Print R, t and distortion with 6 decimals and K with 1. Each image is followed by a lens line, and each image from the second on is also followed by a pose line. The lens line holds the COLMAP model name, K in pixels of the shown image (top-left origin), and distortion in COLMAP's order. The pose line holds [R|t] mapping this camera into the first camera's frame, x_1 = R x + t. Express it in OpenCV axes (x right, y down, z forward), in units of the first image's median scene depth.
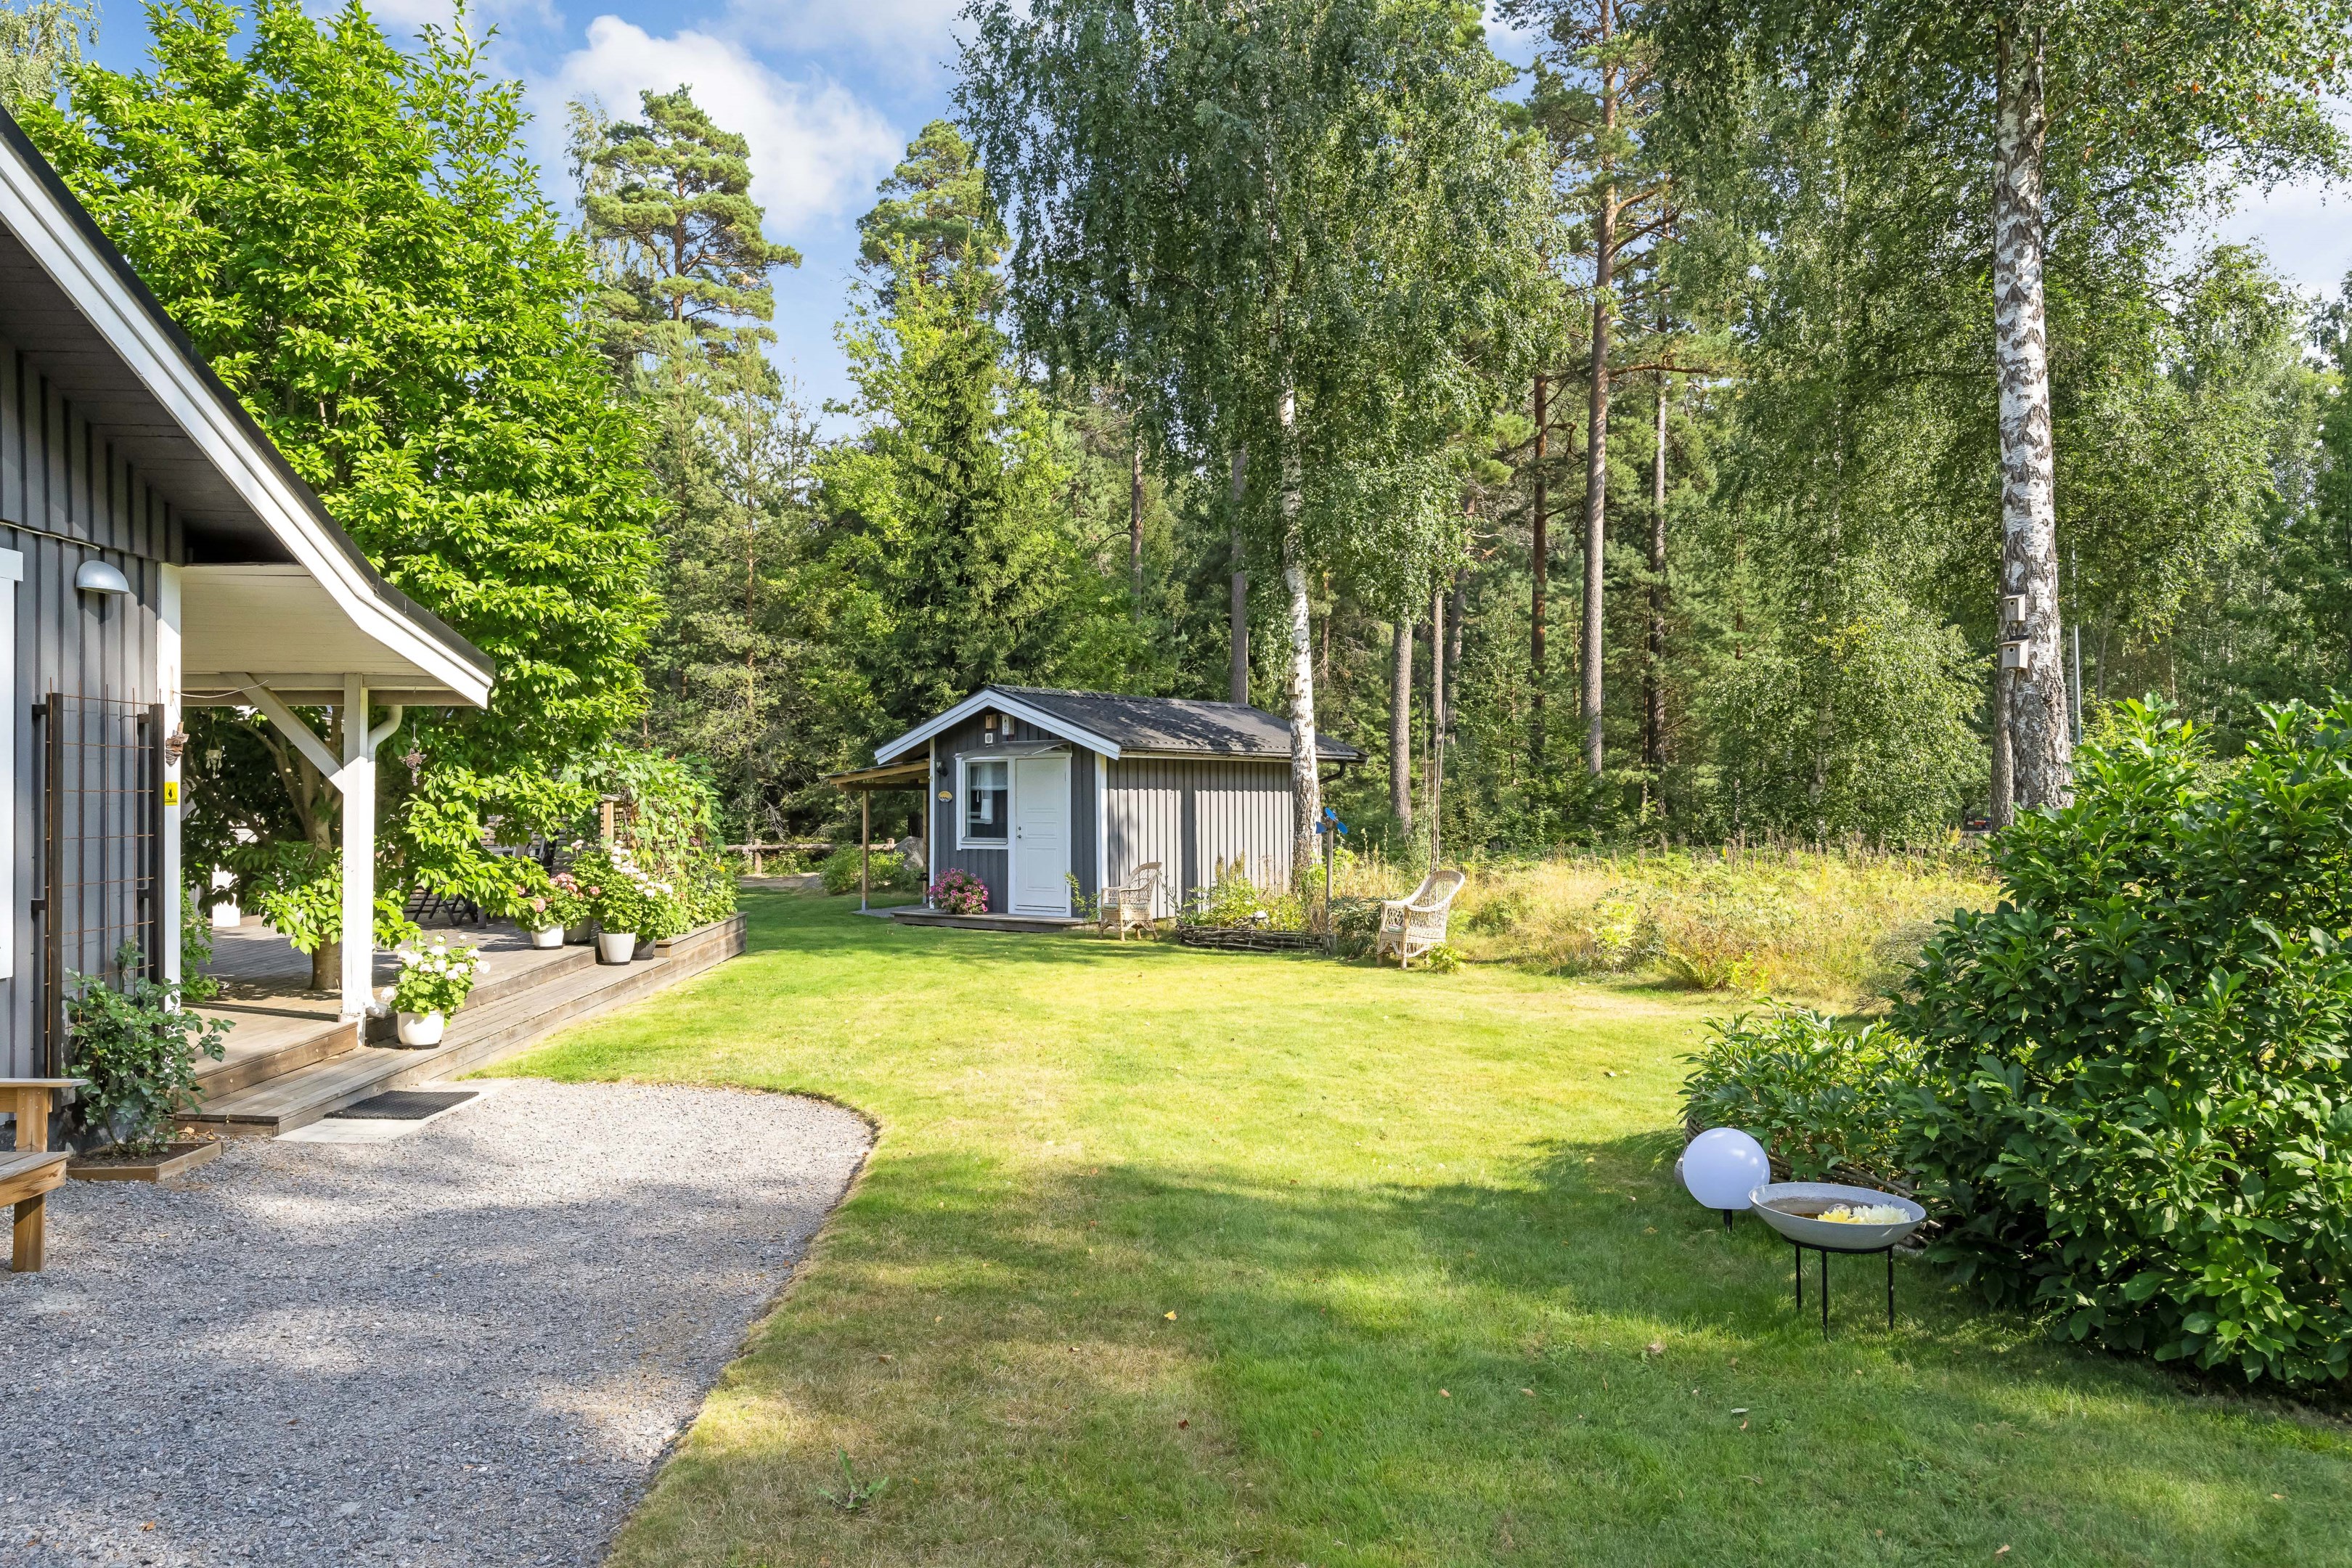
lens RADIAL K [[1626.0, 0, 1160.7], [0, 1626.0, 815.7], [0, 0, 1]] dist [-0.028262, 0.000700]
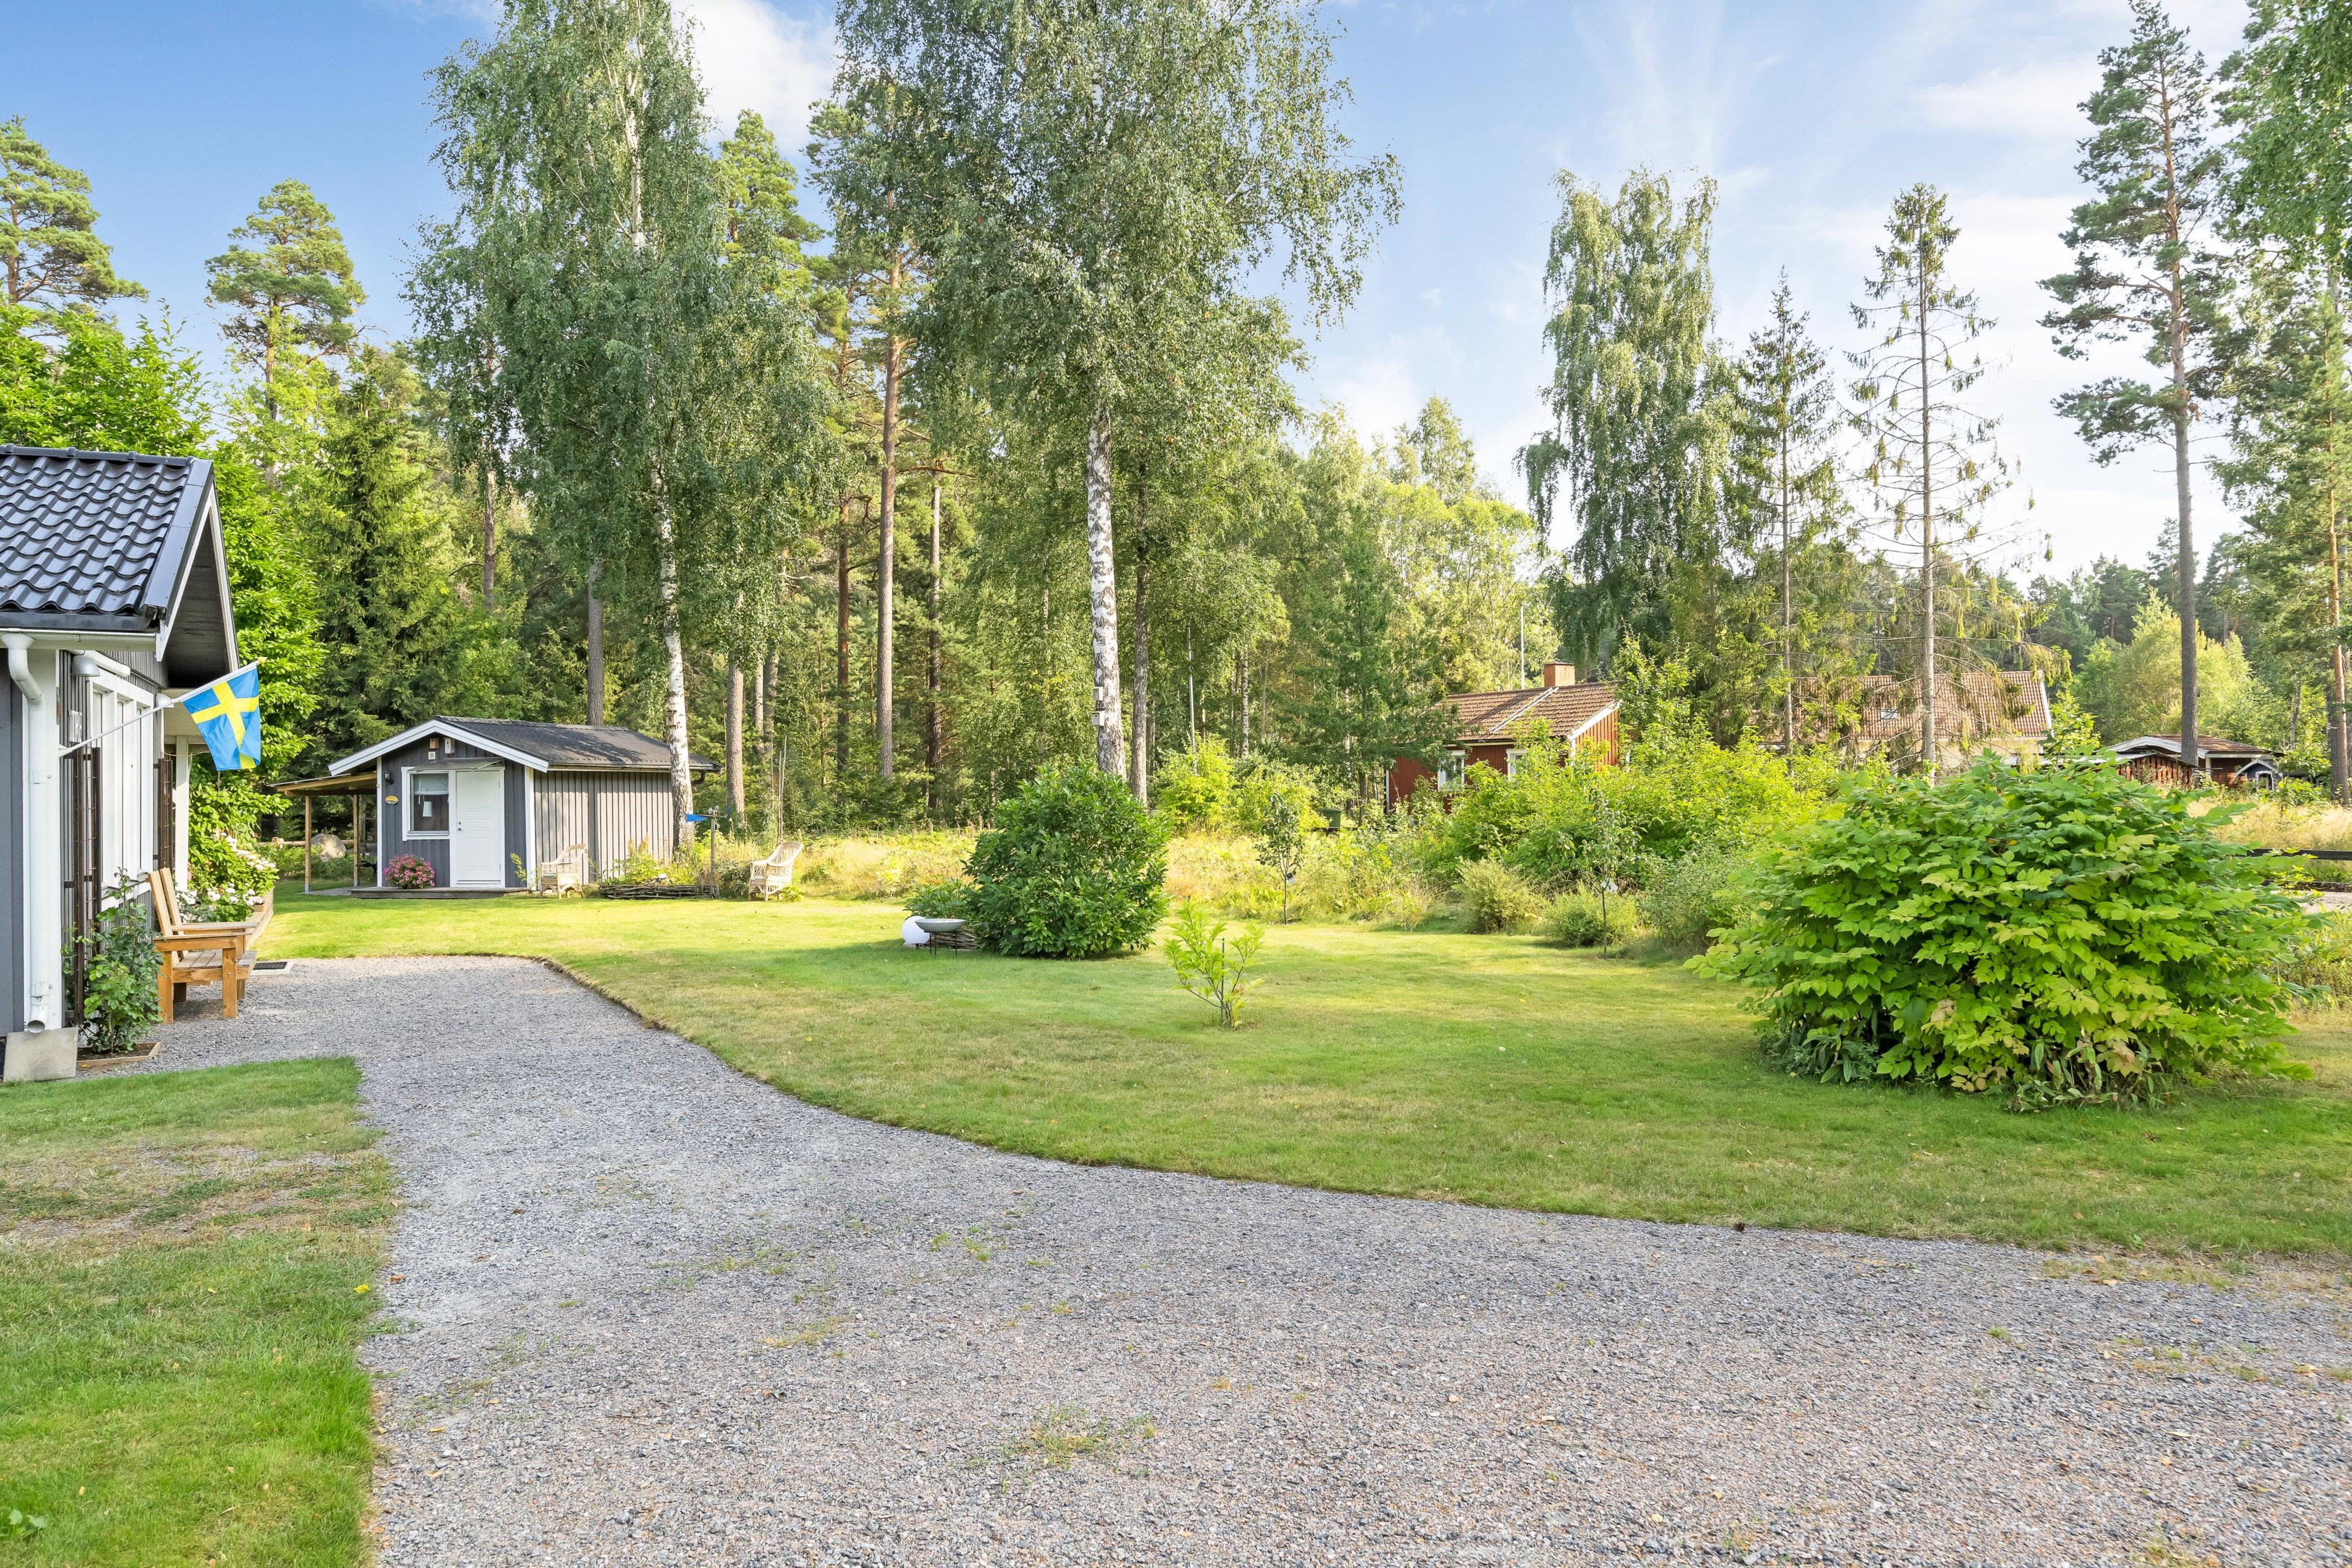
lens RADIAL K [[1580.7, 0, 1176.0], [0, 1580.7, 784.0], [0, 0, 1]] dist [0.000274, 0.001823]
pose [[0.906265, -0.007528, 0.422644, -0.083472], [0.014451, 0.999809, -0.013179, 0.001132], [-0.422464, 0.018052, 0.906200, -0.351144]]
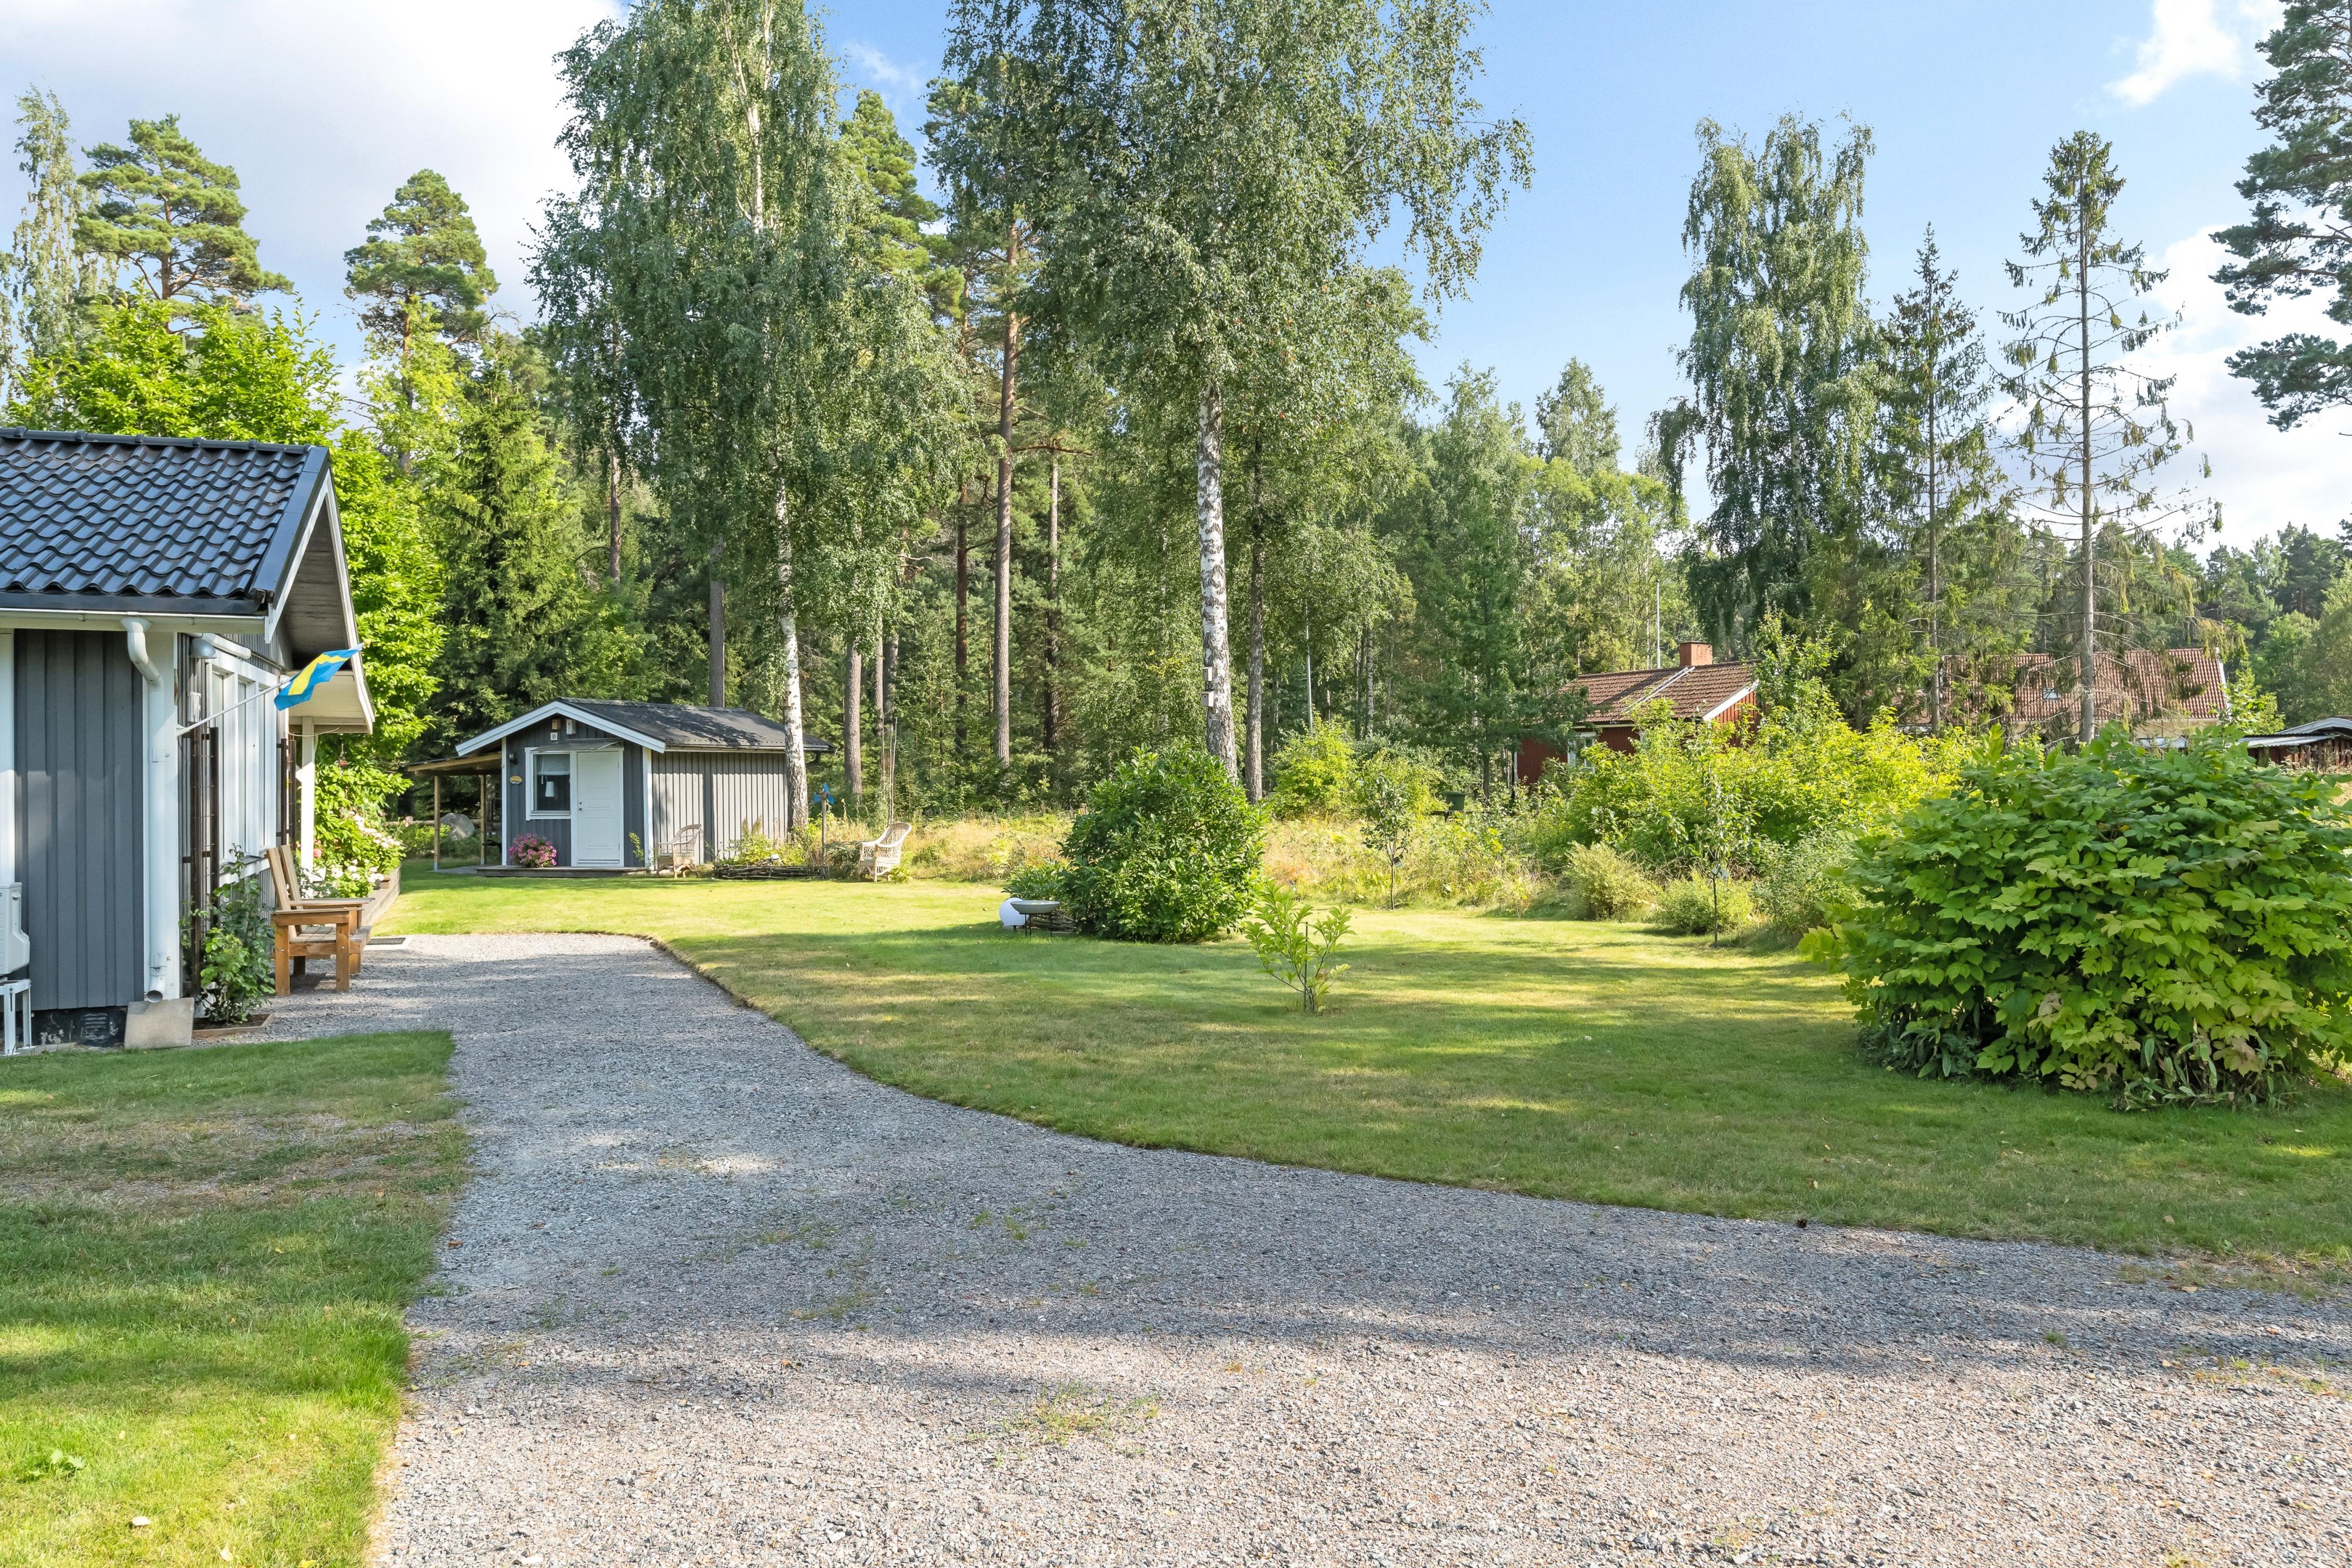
lens RADIAL K [[1610.2, 0, 1189.7], [0, 1610.2, 773.9], [0, 0, 1]] dist [-0.000349, -0.000532]
pose [[0.934220, -0.007213, 0.356625, -0.074332], [0.011394, 0.999889, -0.009625, 0.001738], [-0.356516, 0.013056, 0.934198, -0.356578]]
